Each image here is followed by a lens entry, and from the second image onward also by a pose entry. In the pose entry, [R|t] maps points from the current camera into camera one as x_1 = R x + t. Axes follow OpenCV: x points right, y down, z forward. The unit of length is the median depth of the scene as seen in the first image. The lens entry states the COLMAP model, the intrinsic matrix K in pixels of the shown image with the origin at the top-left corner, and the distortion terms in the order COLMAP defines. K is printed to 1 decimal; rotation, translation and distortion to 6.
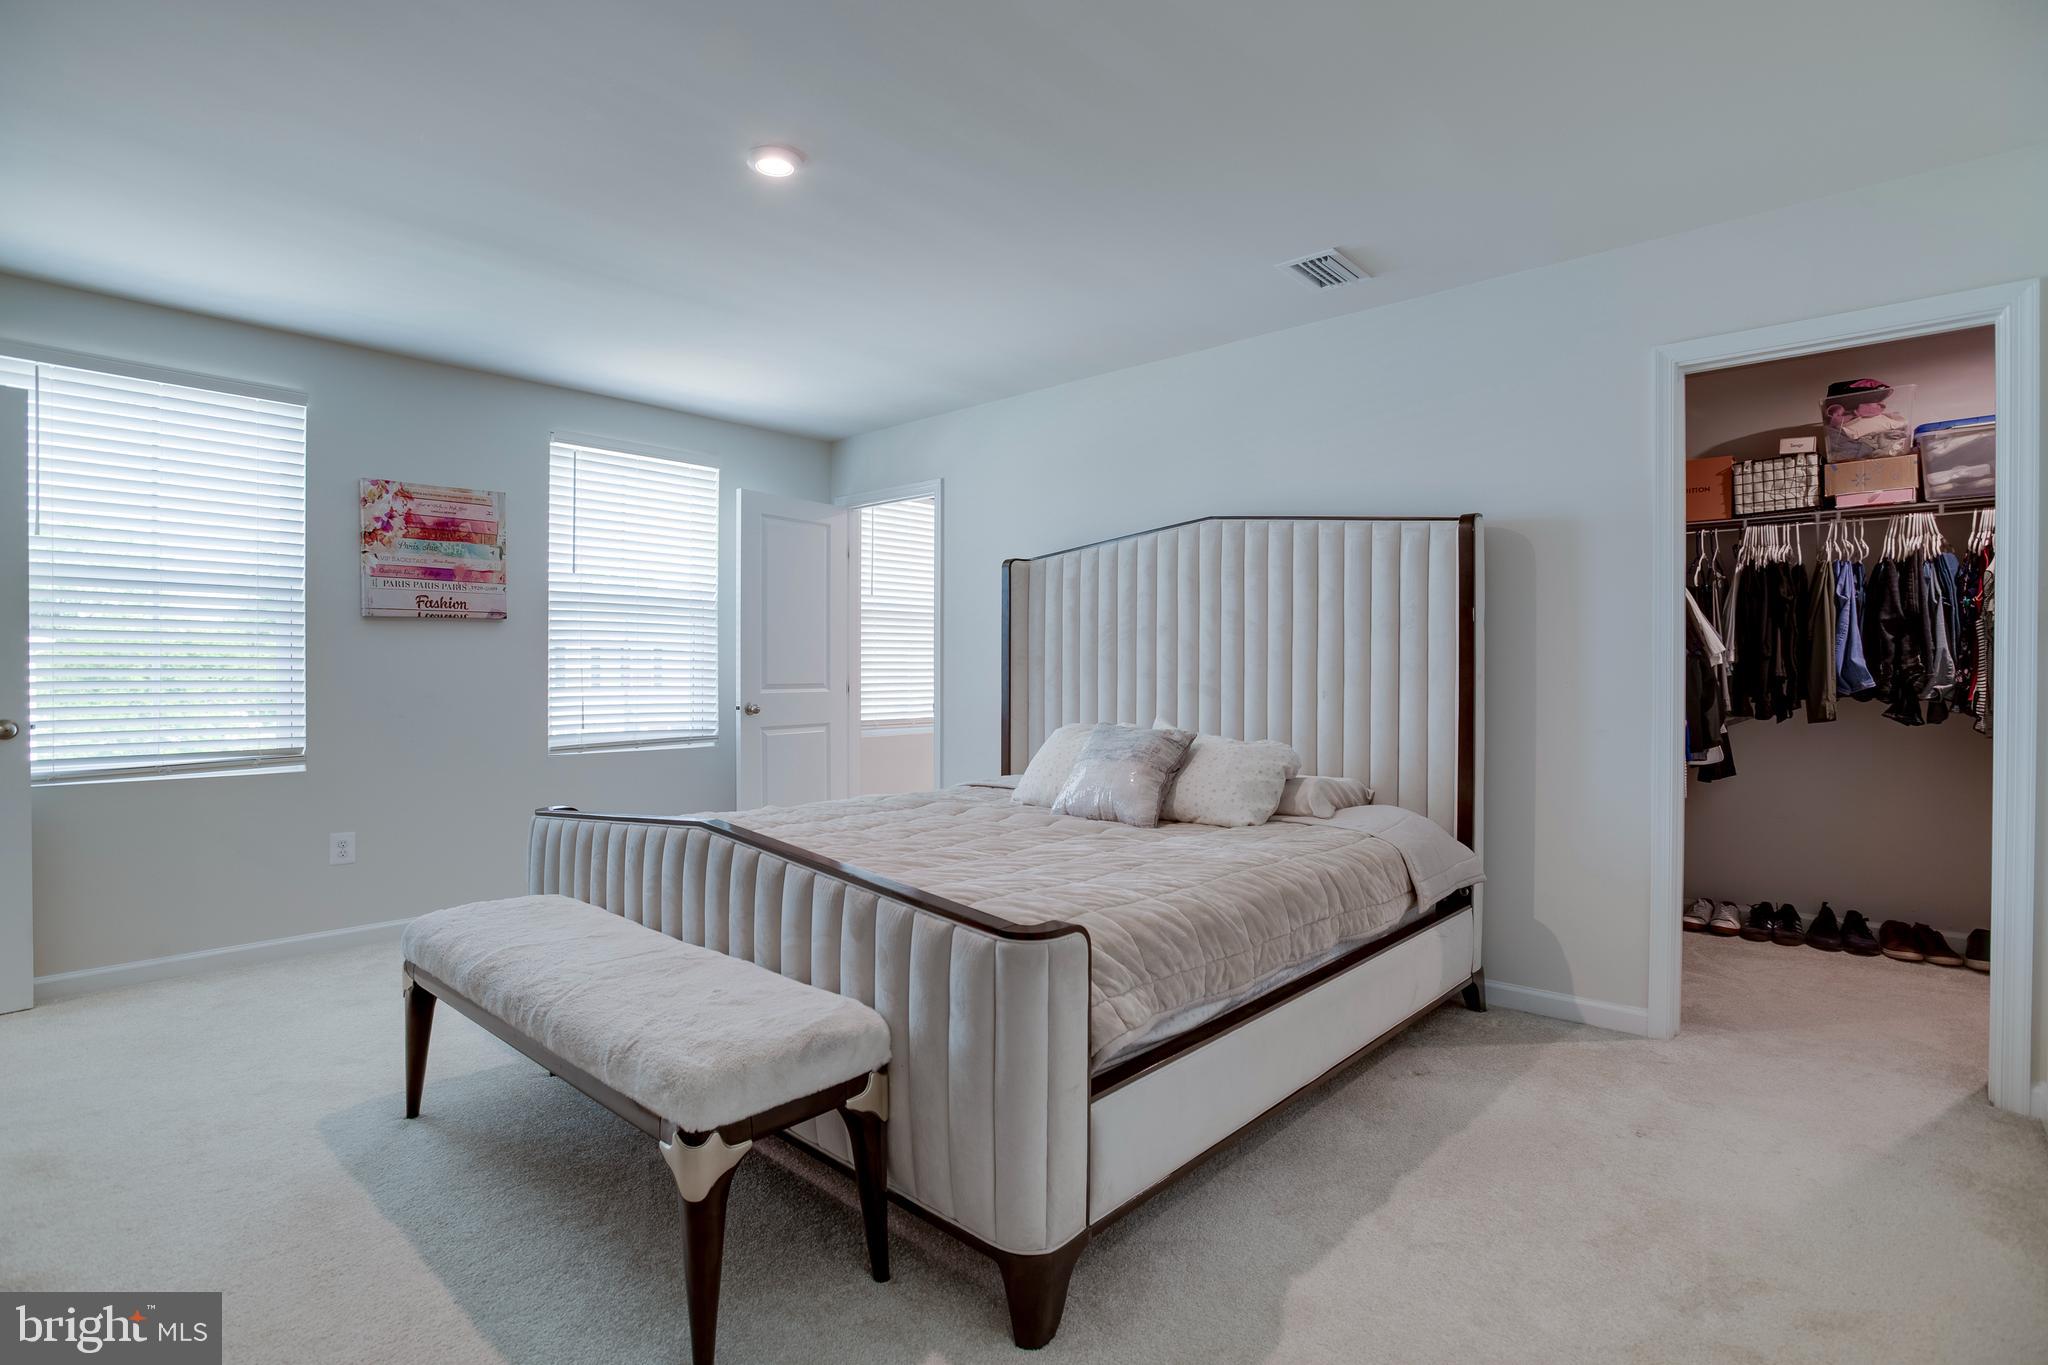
lens RADIAL K [[985.4, 0, 1012.3], [0, 985.4, 678.4], [0, 0, 1]] dist [-0.004204, 0.000031]
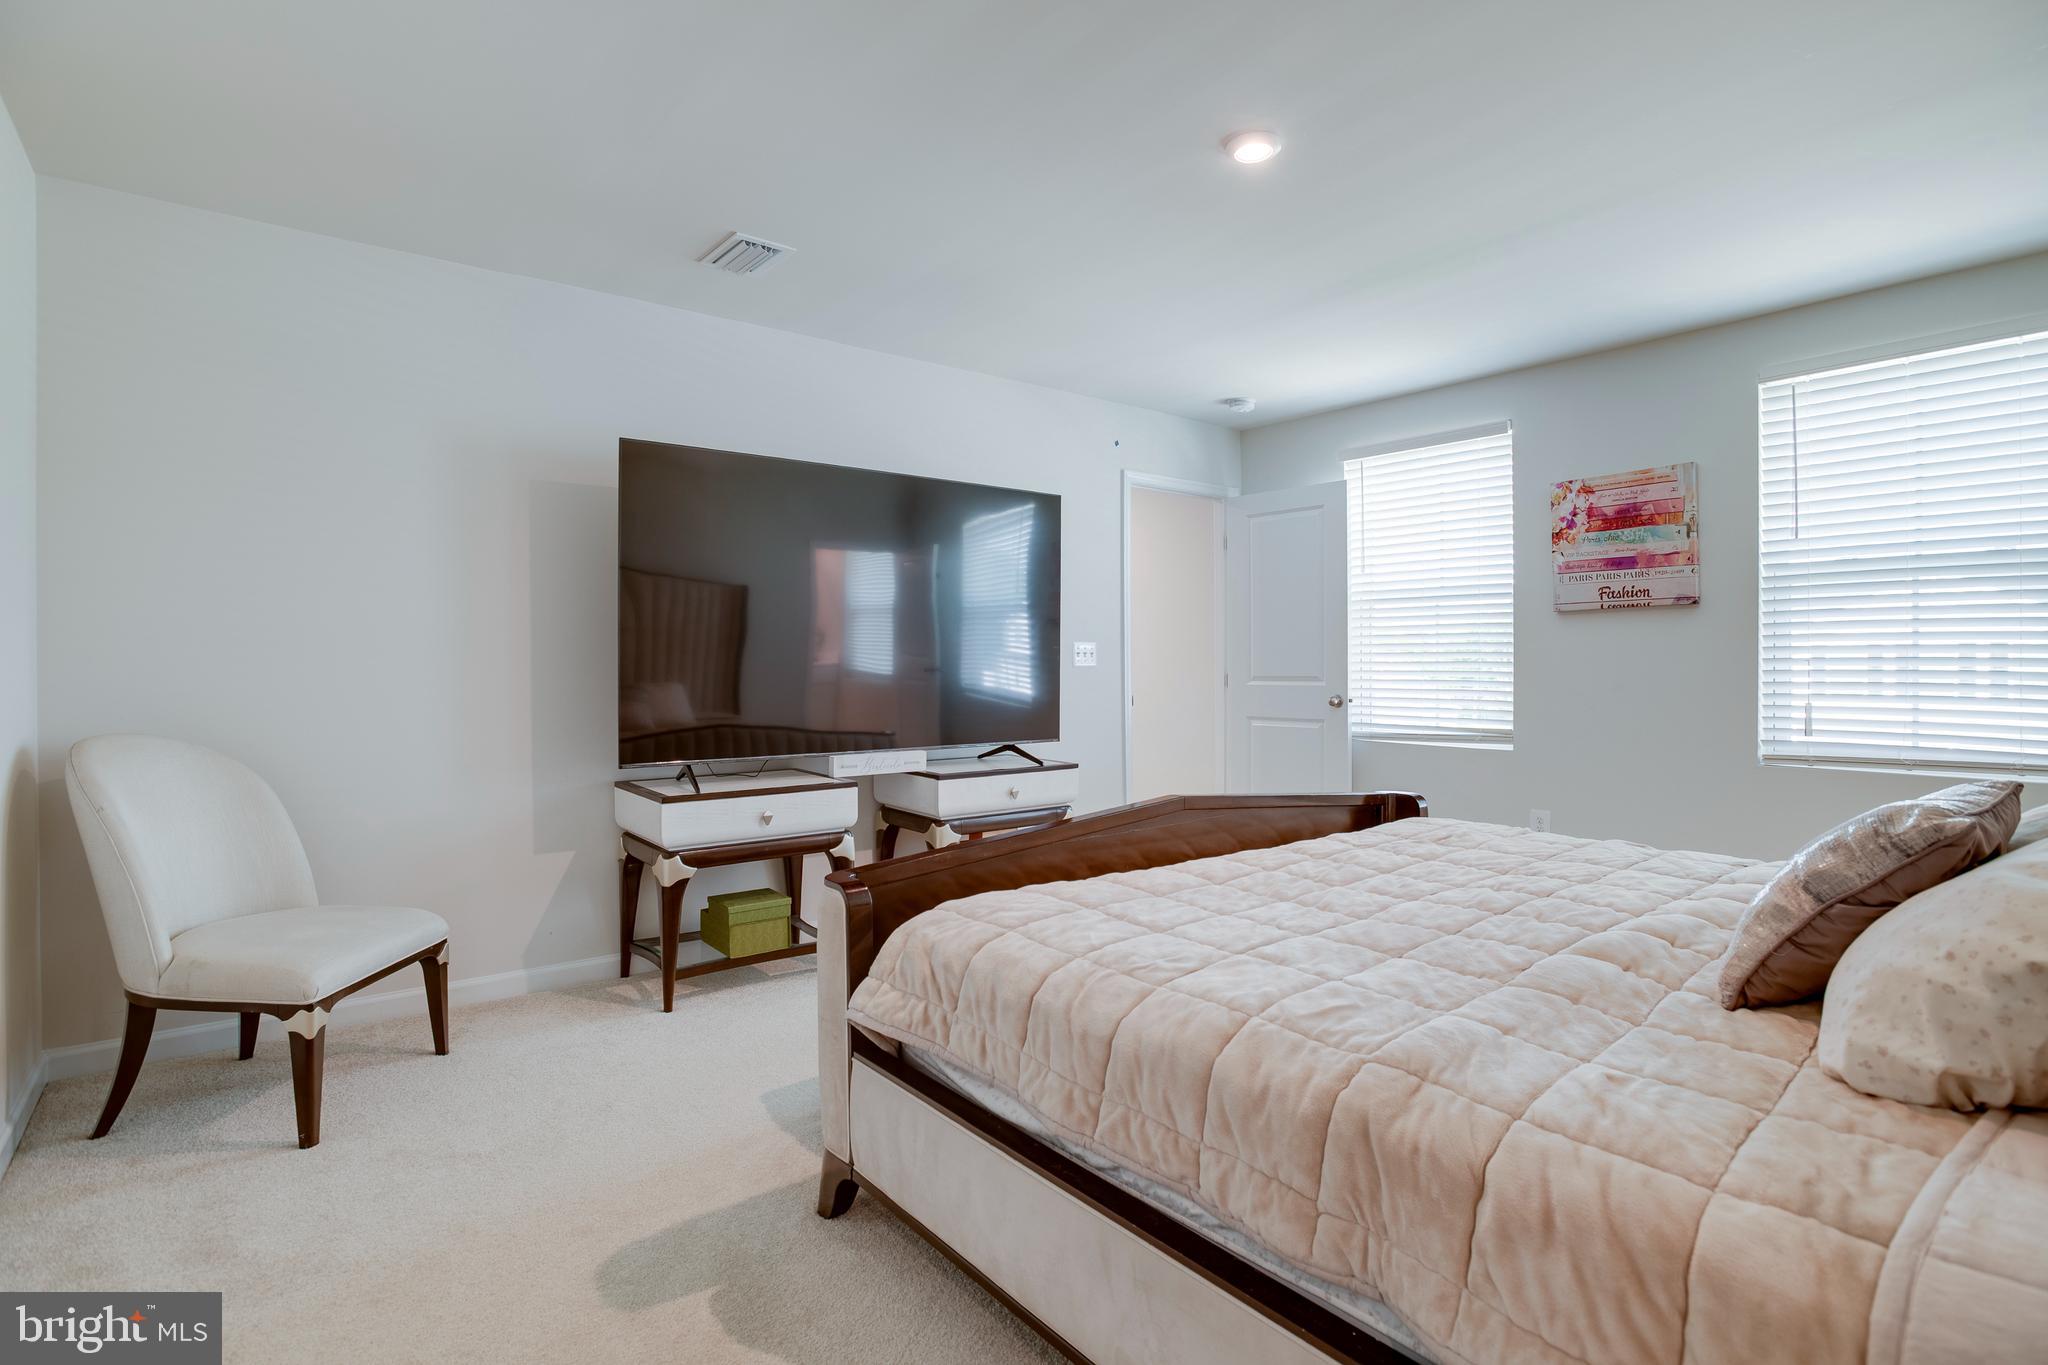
lens RADIAL K [[985.4, 0, 1013.9], [0, 985.4, 665.5], [0, 0, 1]] dist [-0.004204, 0.000031]
pose [[-0.123609, 0.003622, -0.992324, 0.463720], [-0.005946, 0.999973, 0.004391, -0.005475], [0.992313, 0.006443, -0.123584, 0.528598]]
